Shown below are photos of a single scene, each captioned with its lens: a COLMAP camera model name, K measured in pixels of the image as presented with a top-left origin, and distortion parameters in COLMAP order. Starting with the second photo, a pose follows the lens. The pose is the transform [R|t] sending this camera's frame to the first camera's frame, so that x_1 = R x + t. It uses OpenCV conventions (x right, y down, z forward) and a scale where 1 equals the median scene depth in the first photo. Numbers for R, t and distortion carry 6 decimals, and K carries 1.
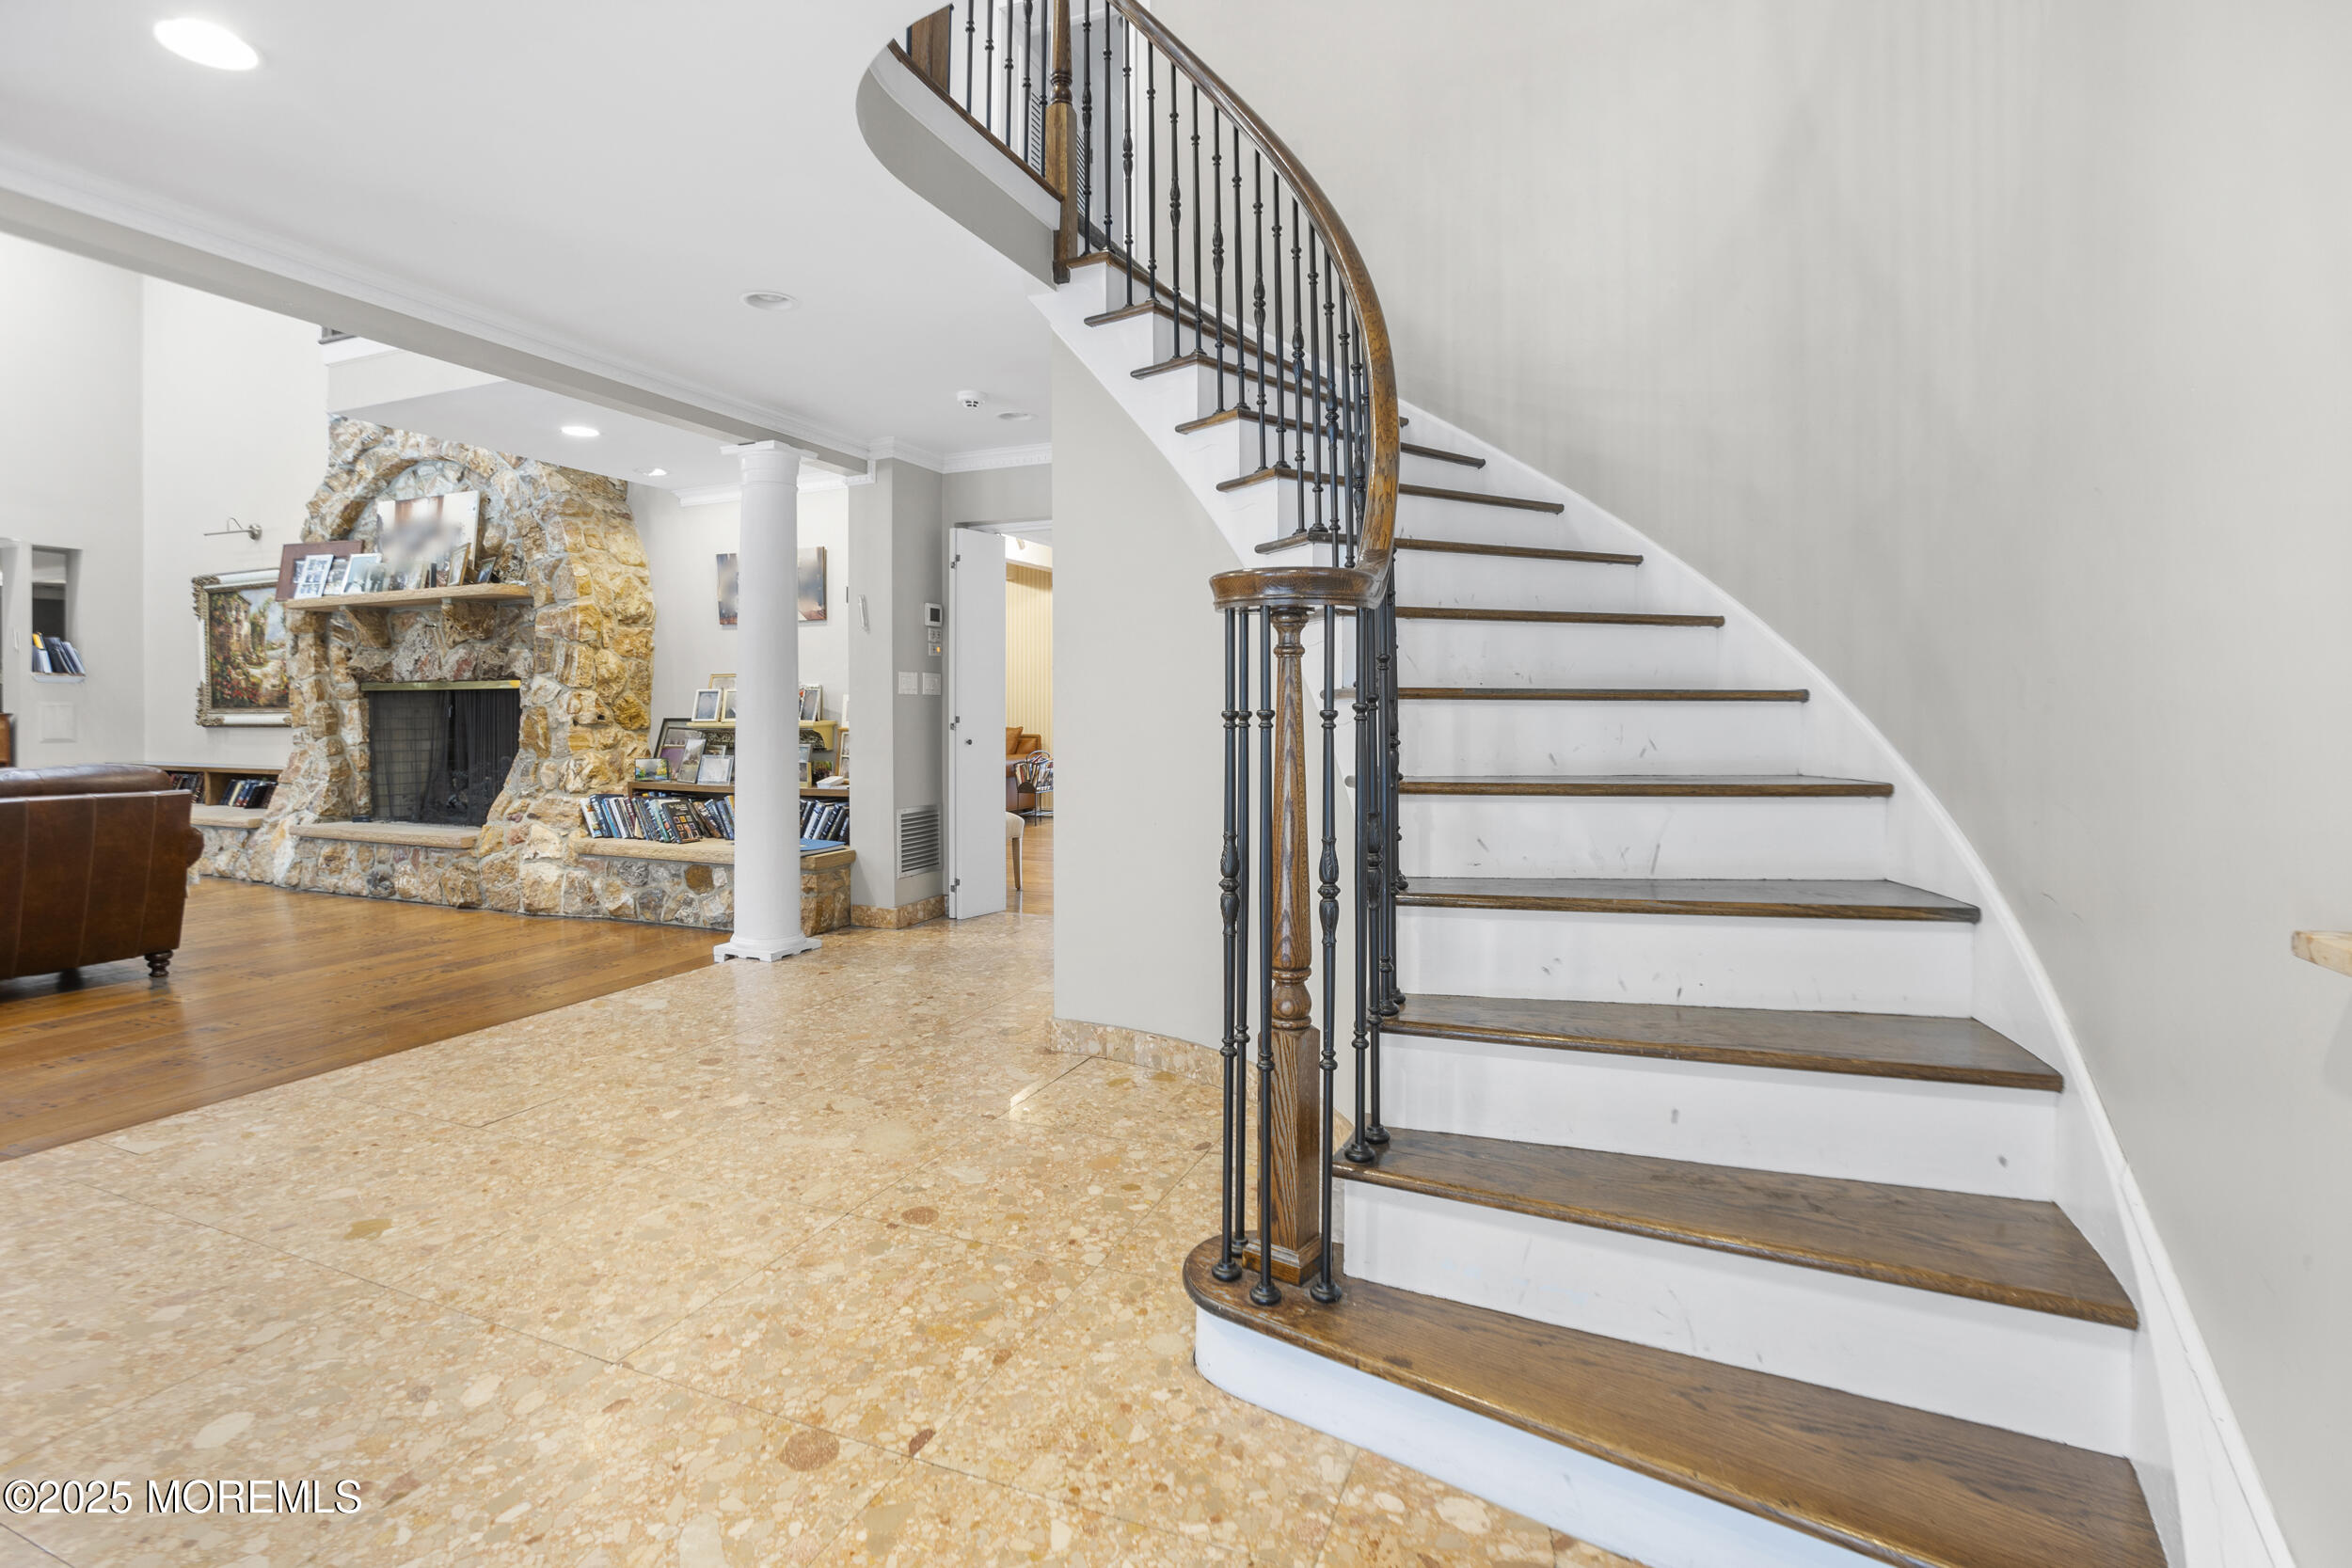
lens RADIAL K [[1144.1, 0, 1144.2], [0, 1144.1, 758.3], [0, 0, 1]] dist [-0.067467, 0.020921]
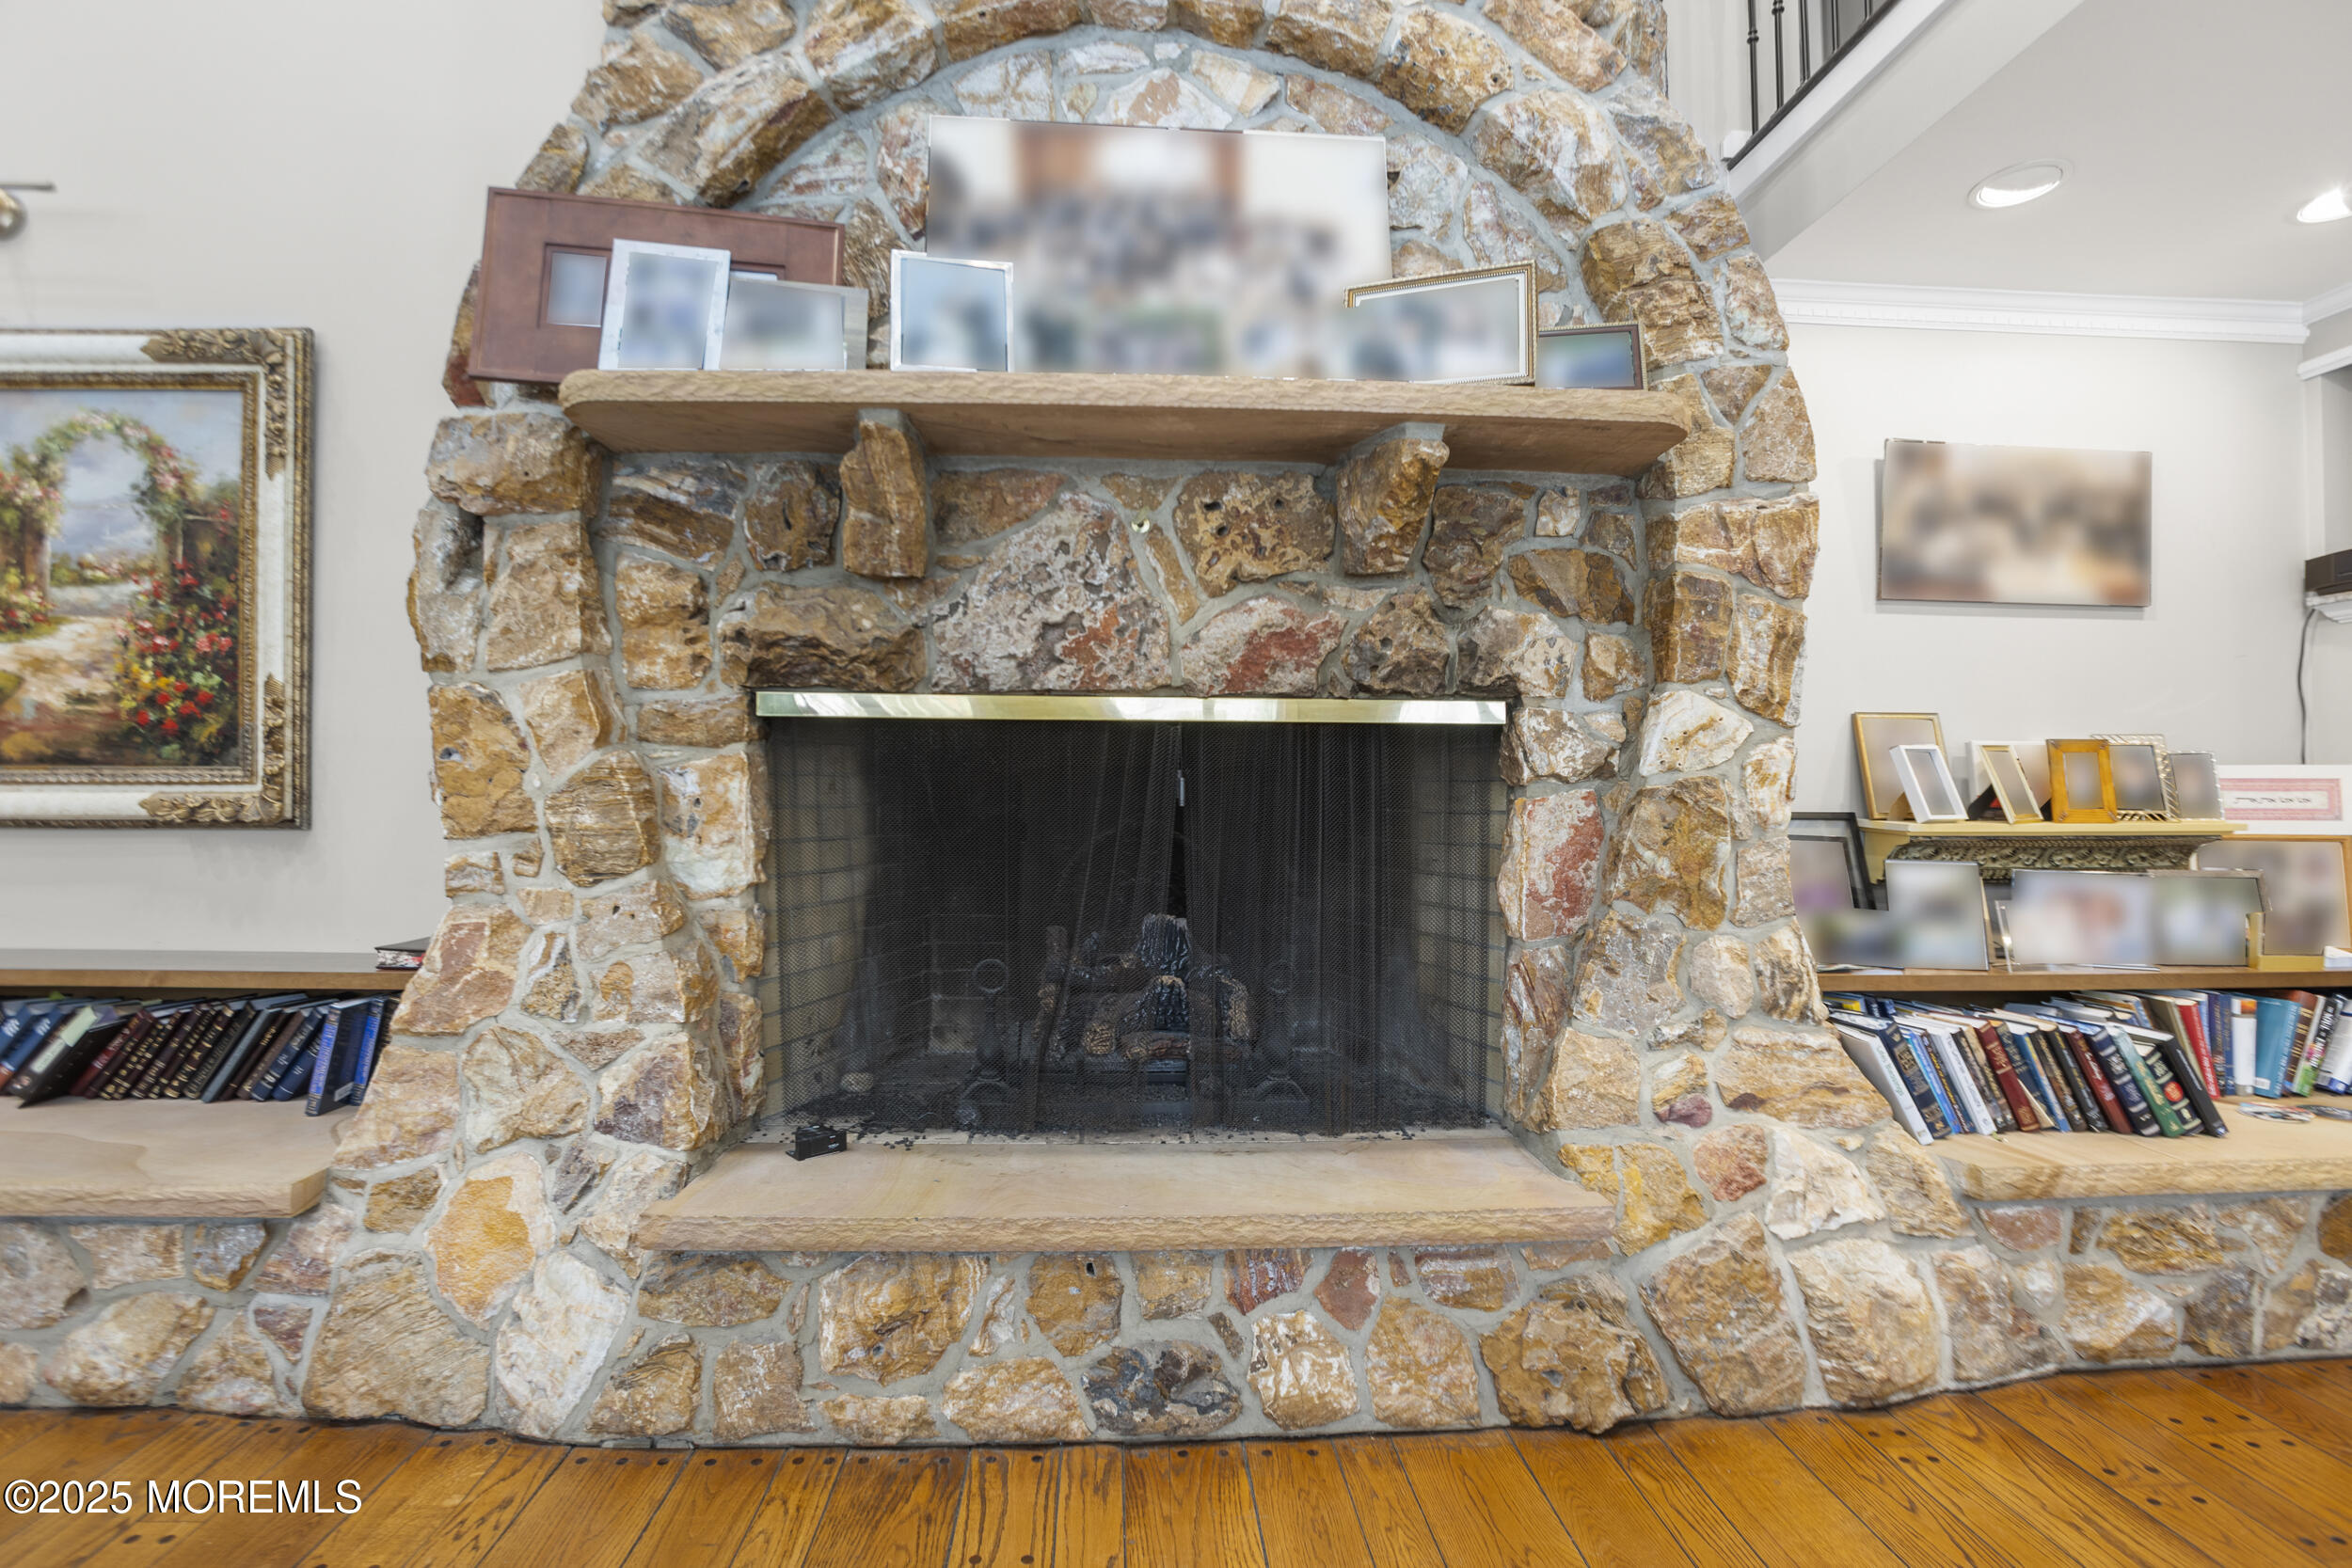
lens RADIAL K [[1146.2, 0, 1147.4], [0, 1146.2, 801.6], [0, 0, 1]] dist [-0.066992, 0.019154]
pose [[0.901808, 0.002324, 0.432131, -0.762501], [0.010502, 0.999572, -0.027291, -0.028308], [-0.432010, 0.029150, 0.901398, 0.689640]]
